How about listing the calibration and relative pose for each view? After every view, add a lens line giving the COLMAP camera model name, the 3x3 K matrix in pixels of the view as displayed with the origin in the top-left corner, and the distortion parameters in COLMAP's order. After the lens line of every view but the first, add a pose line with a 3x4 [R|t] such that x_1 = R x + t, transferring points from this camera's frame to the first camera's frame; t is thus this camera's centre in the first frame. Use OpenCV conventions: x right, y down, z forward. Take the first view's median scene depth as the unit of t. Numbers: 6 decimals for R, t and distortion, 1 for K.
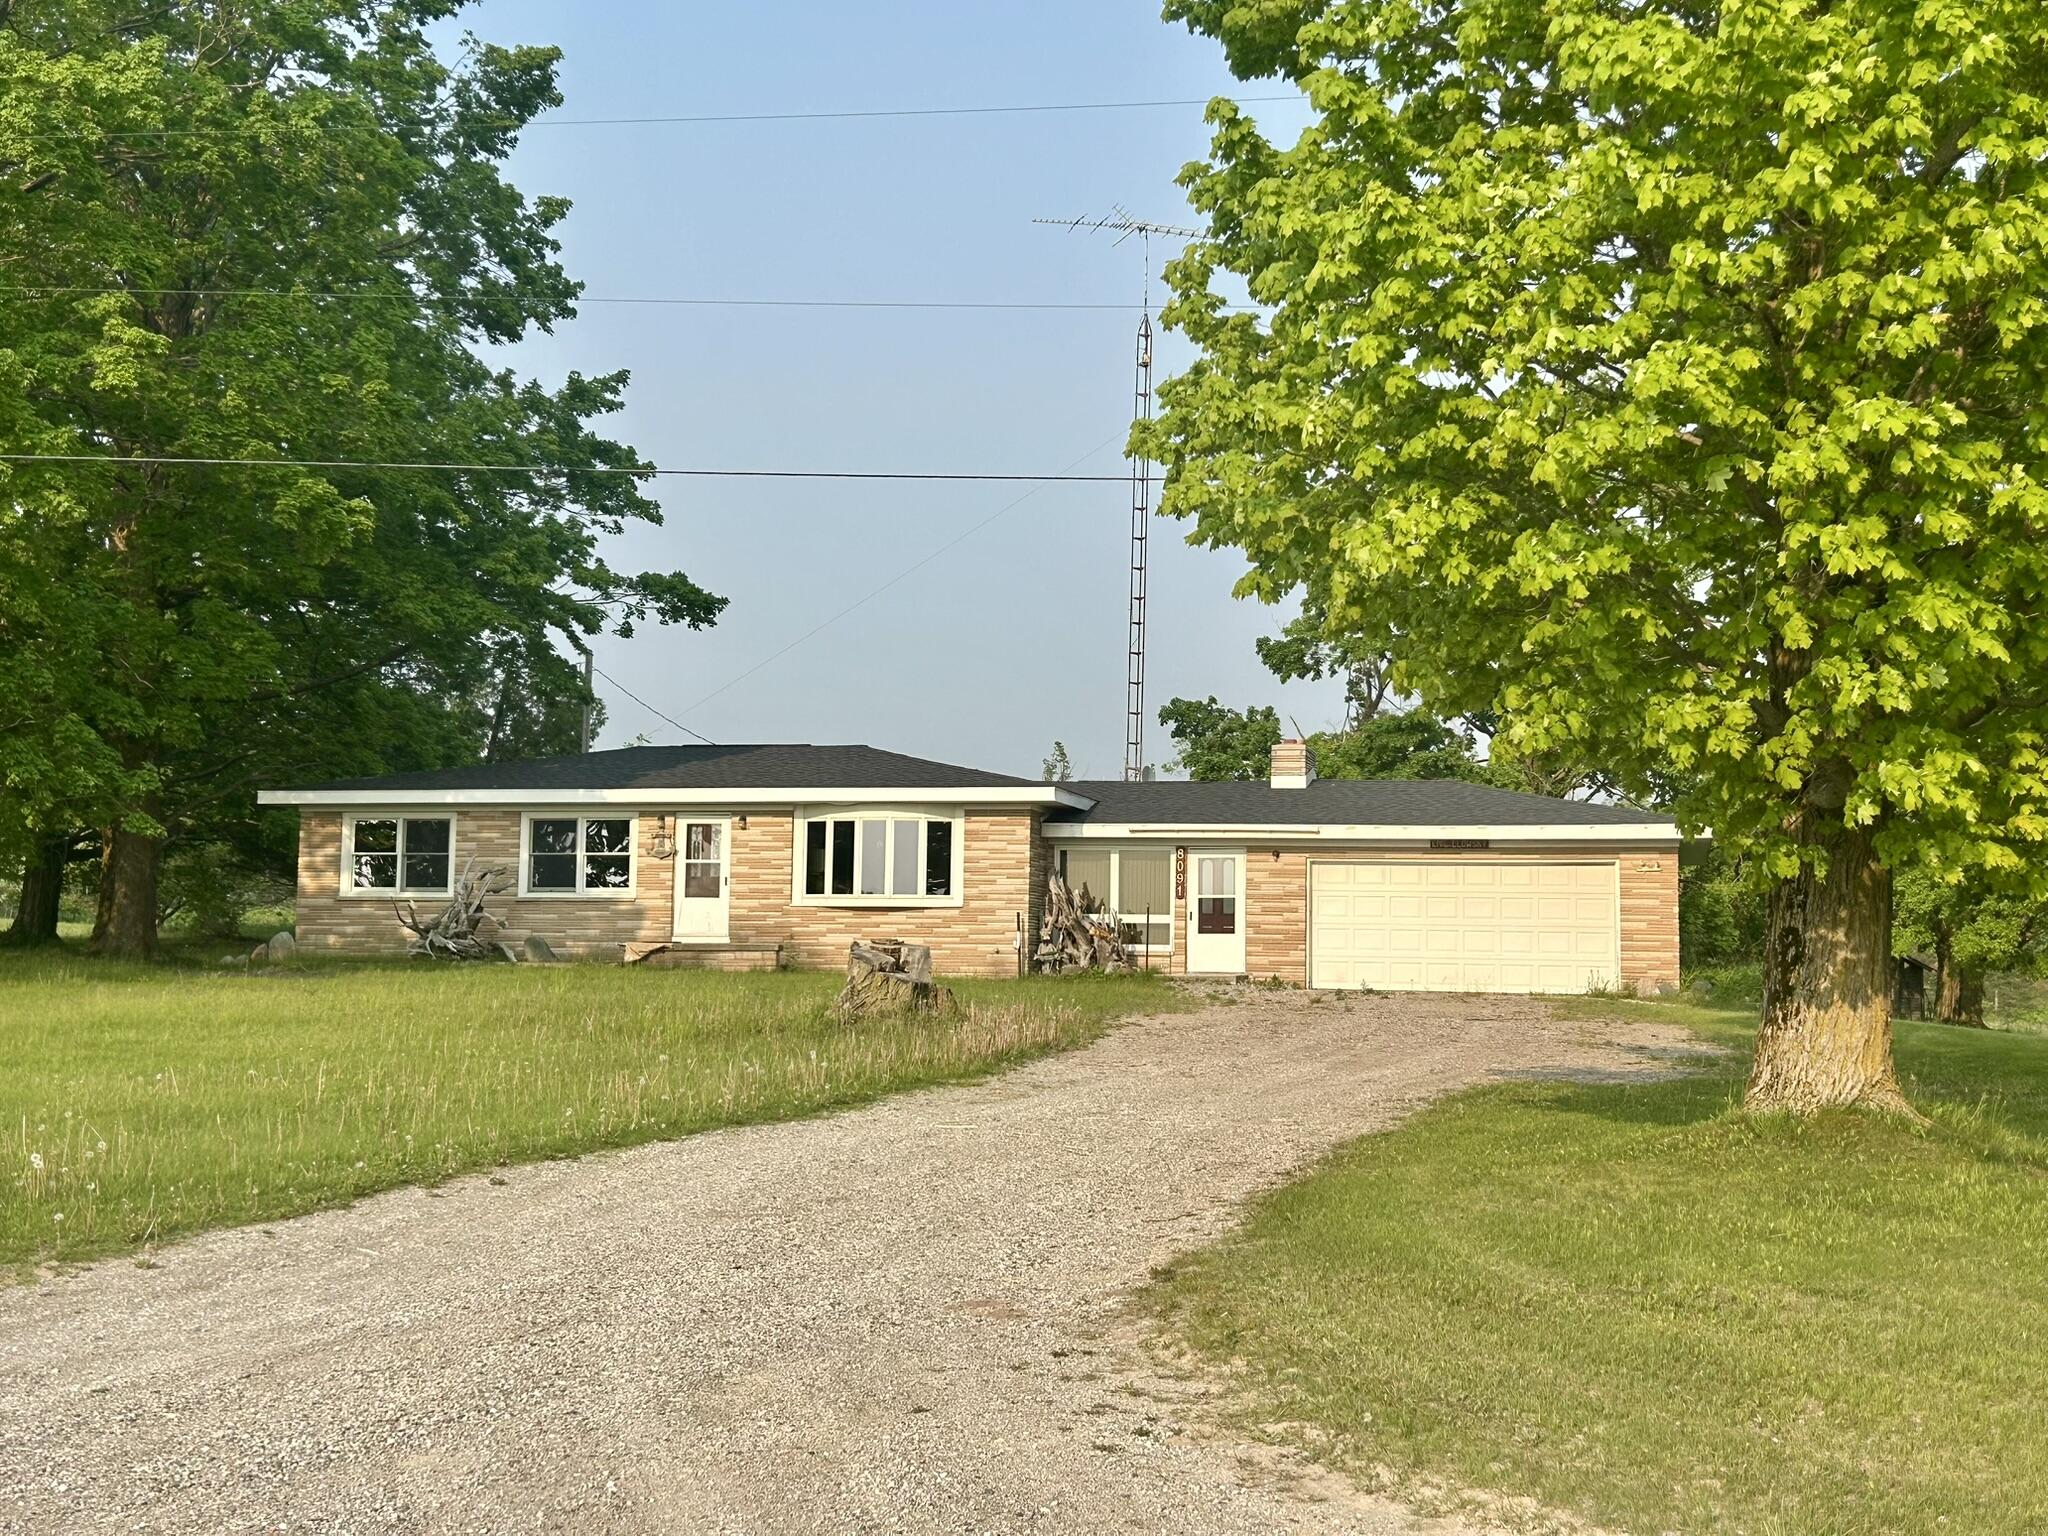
lens RADIAL K [[2563.4, 0, 1024.8], [0, 2563.4, 759.3], [0, 0, 1]] dist [0.066456, 0.000000]
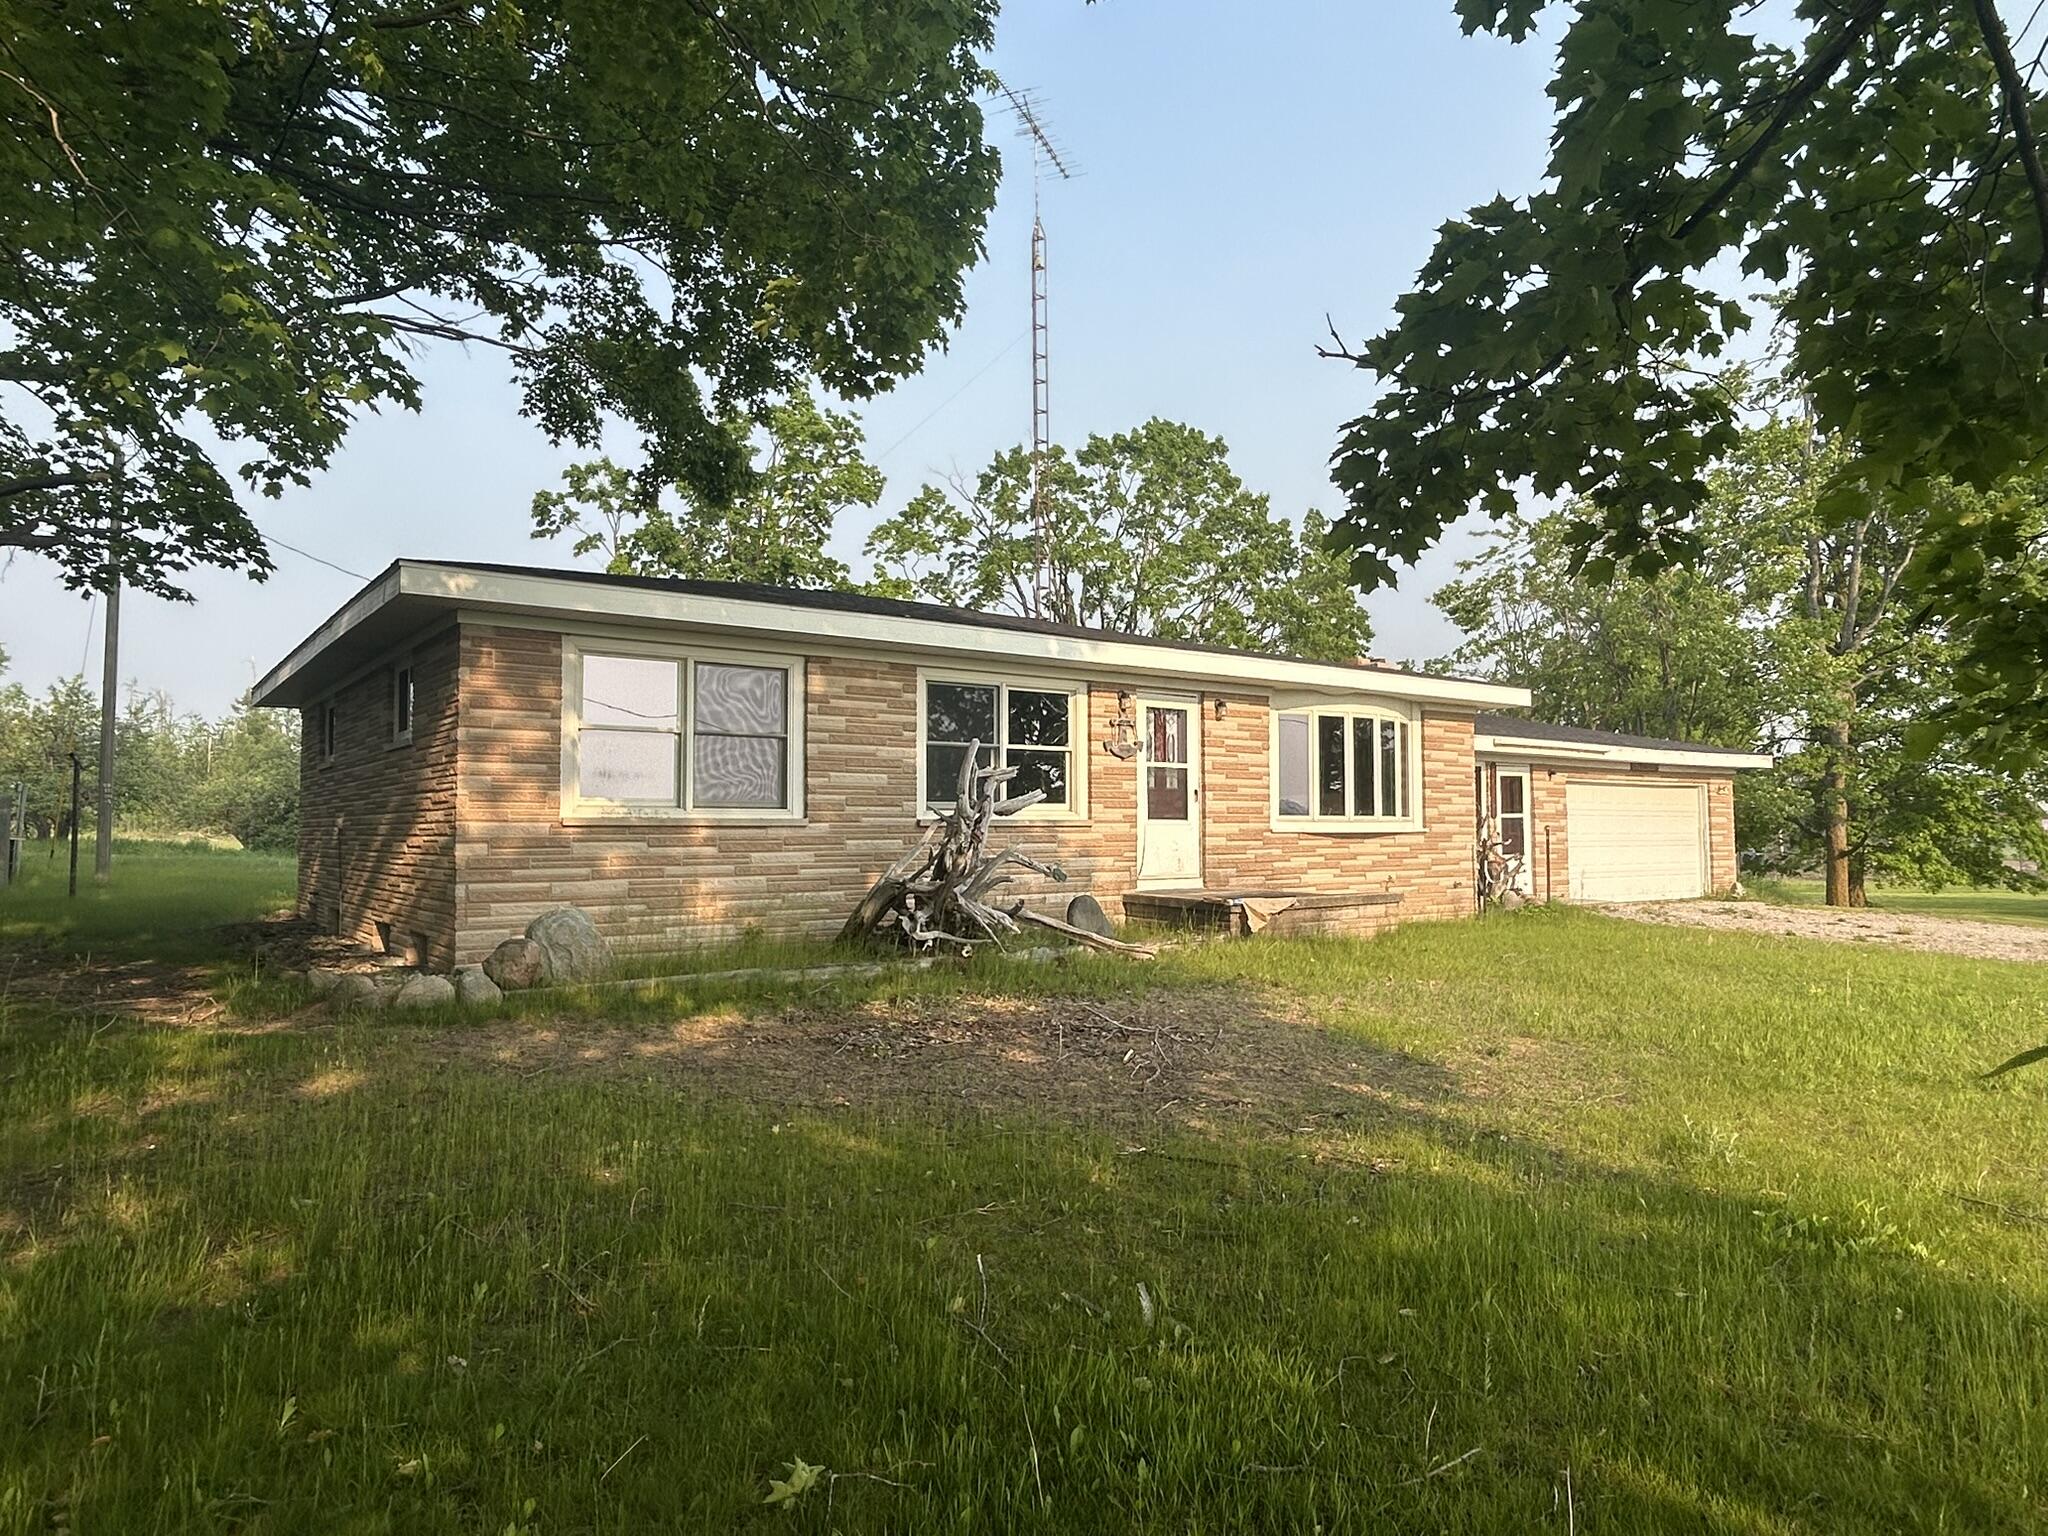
lens RADIAL K [[1294.0, 0, 1036.3], [0, 1294.0, 775.3], [0, 0, 1]] dist [0.003526, -0.001227]
pose [[0.636585, 0.018520, 0.770984, -0.408859], [-0.057611, 0.998060, 0.023594, 0.037069], [-0.769052, -0.059437, 0.636417, 0.827130]]
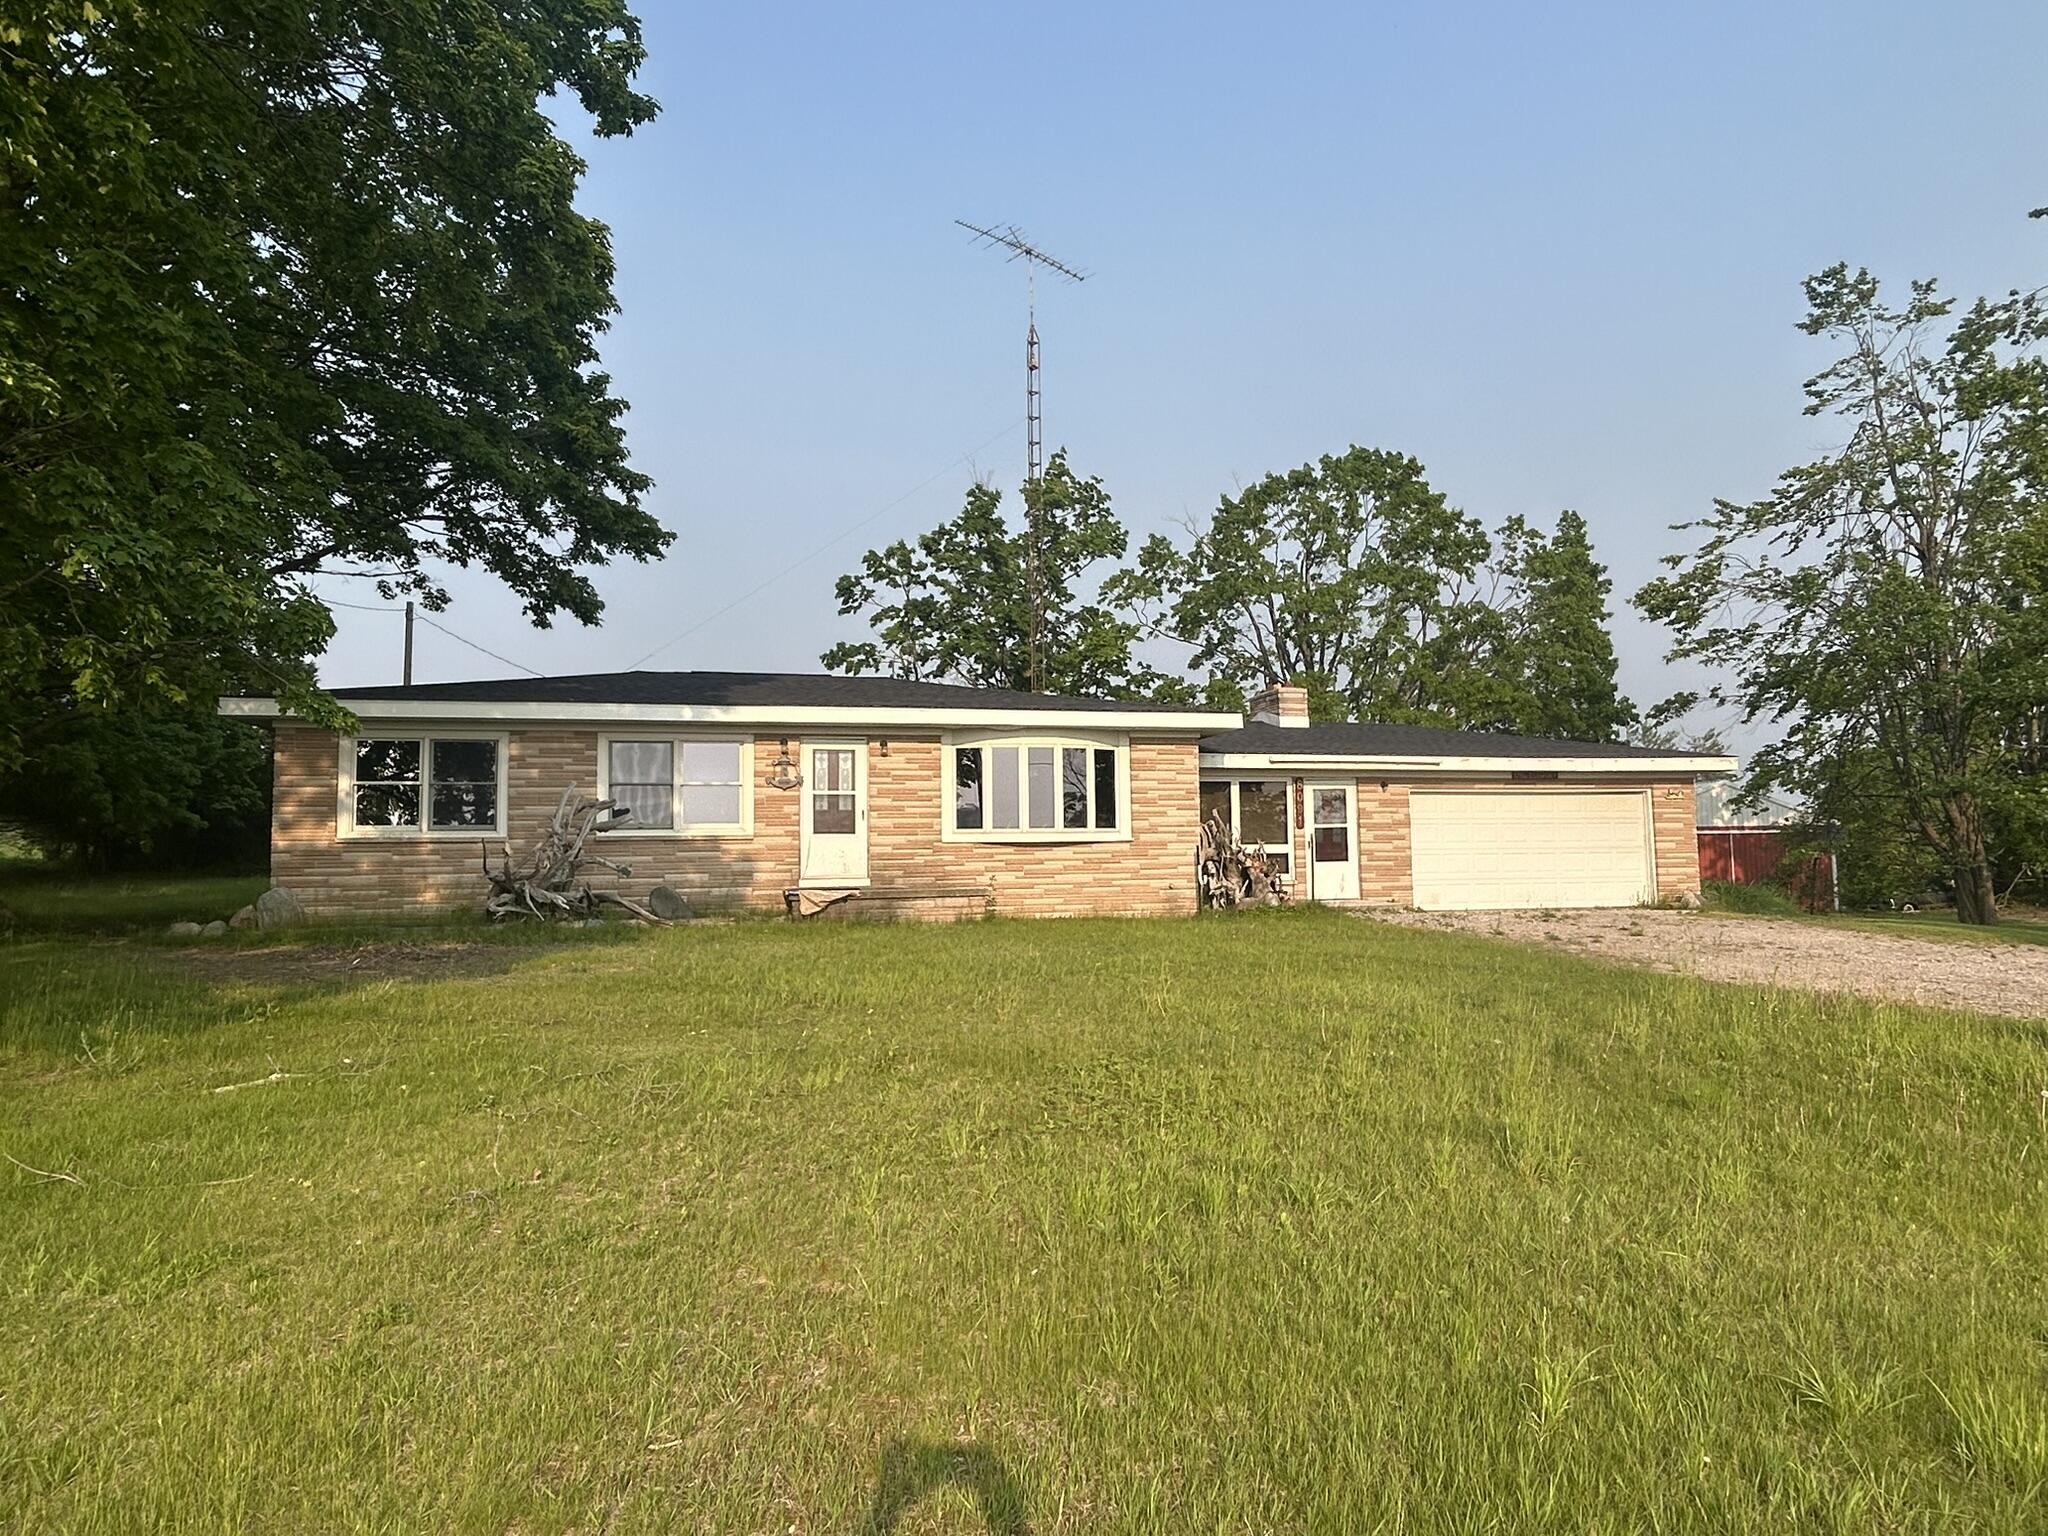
lens RADIAL K [[1294.0, 0, 1019.9], [0, 1294.0, 779.4], [0, 0, 1]] dist [0.003526, -0.001227]
pose [[0.891597, 0.004213, 0.452811, -0.272135], [-0.014980, 0.999684, 0.020196, 0.025941], [-0.452582, -0.024790, 0.891378, 0.589673]]
